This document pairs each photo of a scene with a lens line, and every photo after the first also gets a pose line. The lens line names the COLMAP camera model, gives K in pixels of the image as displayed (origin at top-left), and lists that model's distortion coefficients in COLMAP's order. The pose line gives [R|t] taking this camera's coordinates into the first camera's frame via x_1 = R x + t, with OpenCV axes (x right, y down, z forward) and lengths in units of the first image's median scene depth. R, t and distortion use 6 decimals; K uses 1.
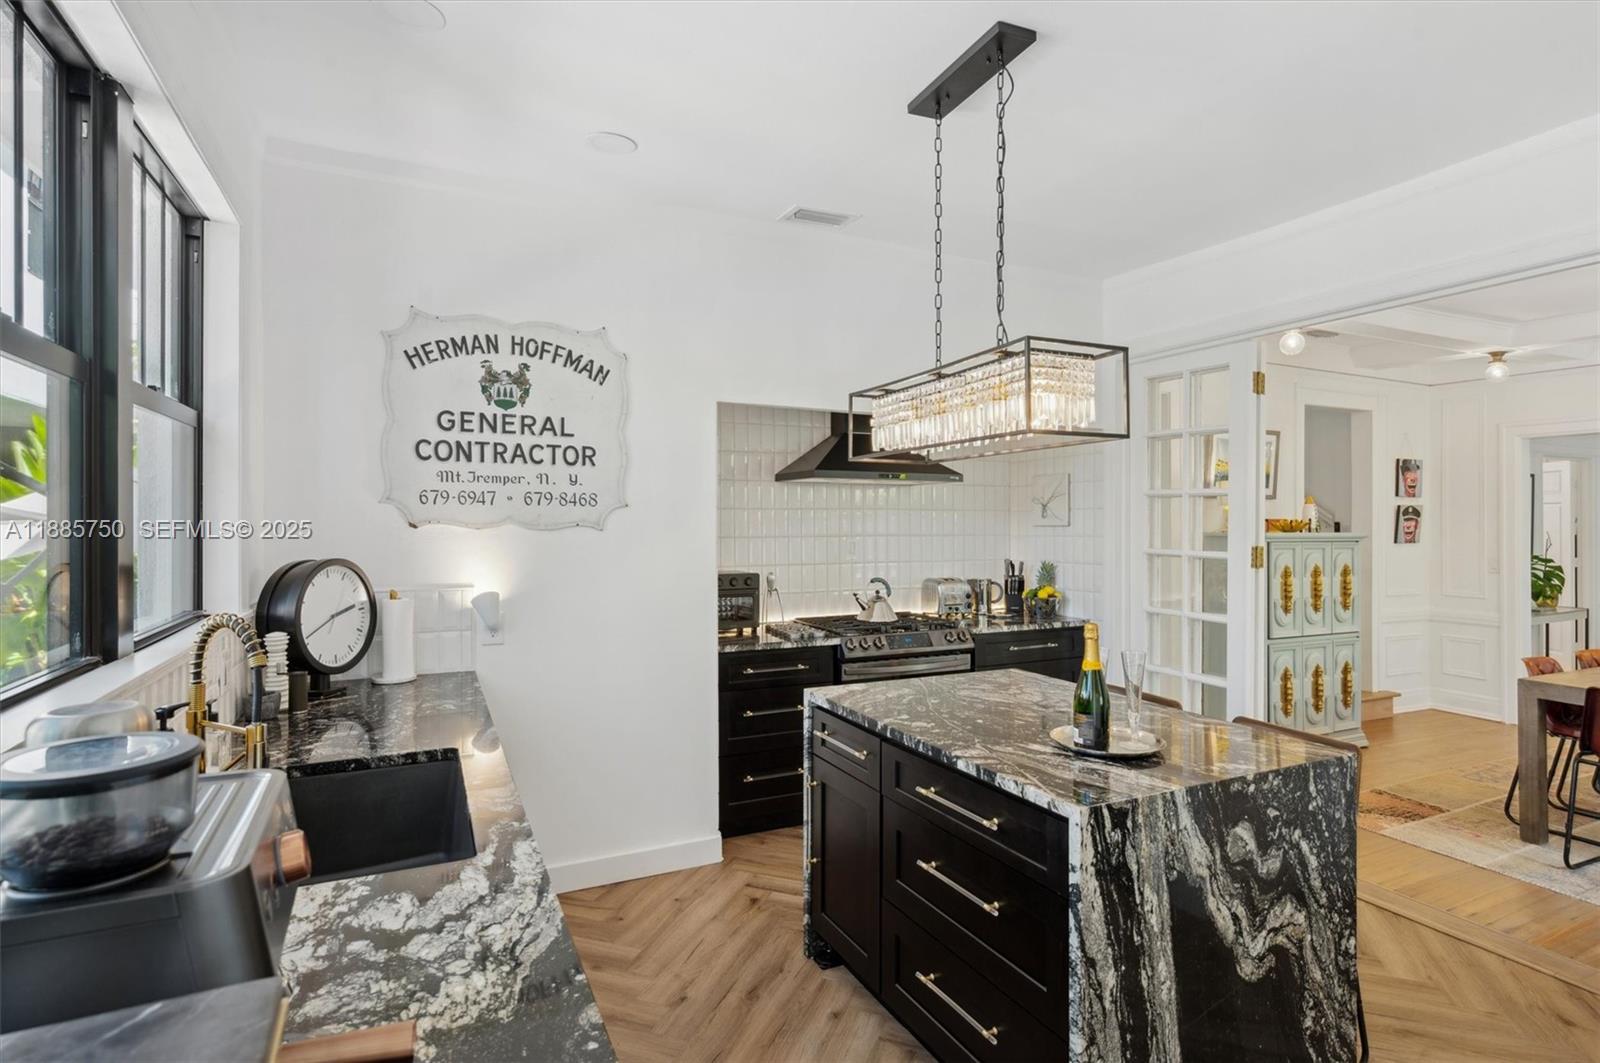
lens RADIAL K [[817.4, 0, 802.0], [0, 817.4, 524.3], [0, 0, 1]] dist [0.000762, 0.000051]
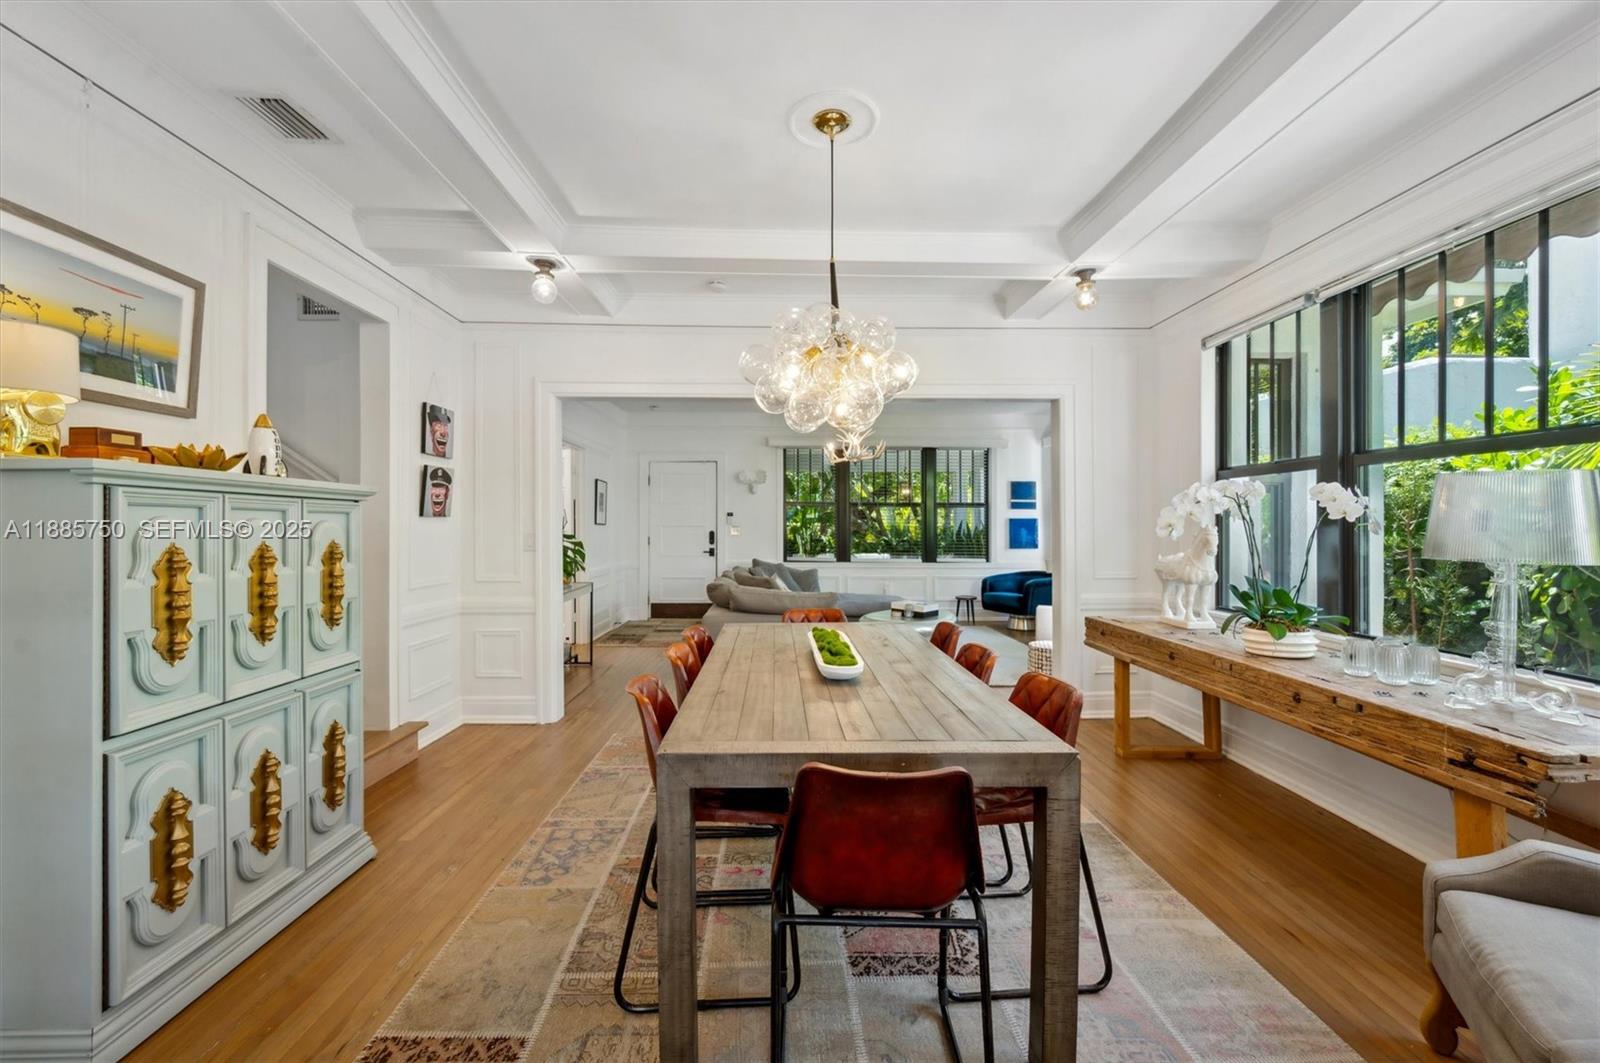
lens RADIAL K [[626.4, 0, 796.5], [0, 626.4, 526.6], [0, 0, 1]] dist [-0.001822, -0.000286]
pose [[0.394878, 0.000489, 0.918733, 0.418725], [0.001494, 0.999998, -0.001174, 0.041149], [-0.918732, 0.001836, 0.394877, 0.572270]]
